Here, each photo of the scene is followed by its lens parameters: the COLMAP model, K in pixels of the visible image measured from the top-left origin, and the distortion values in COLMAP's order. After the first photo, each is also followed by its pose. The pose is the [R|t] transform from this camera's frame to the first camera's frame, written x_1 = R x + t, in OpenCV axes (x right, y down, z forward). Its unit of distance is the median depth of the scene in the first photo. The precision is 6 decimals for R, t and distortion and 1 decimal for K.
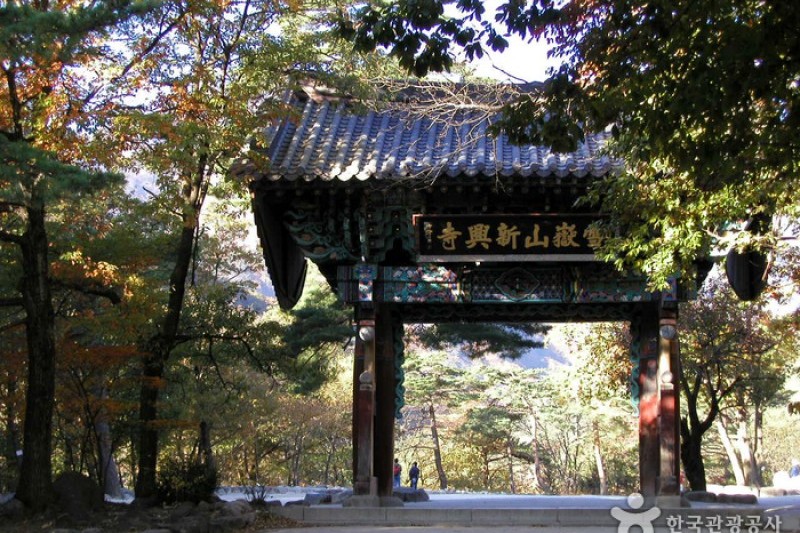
lens RADIAL K [[1740.9, 0, 400.0], [0, 1740.9, 266.5], [0, 0, 1]] dist [0.003426, 0.172903]
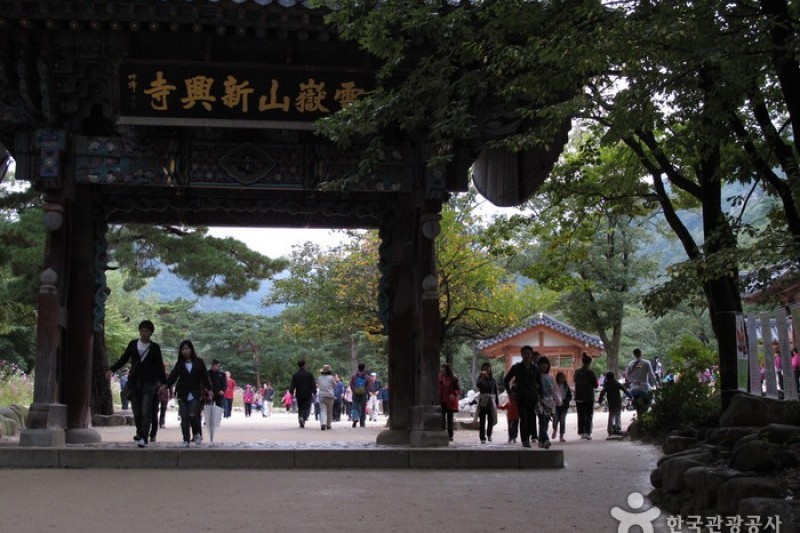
lens RADIAL K [[1740.9, 0, 400.0], [0, 1740.9, 266.5], [0, 0, 1]] dist [0.003426, 0.172903]
pose [[0.987616, 0.020862, 0.155498, 0.014948], [-0.027645, 0.998752, 0.041586, 0.024052], [-0.154436, -0.045370, 0.986960, 0.224806]]
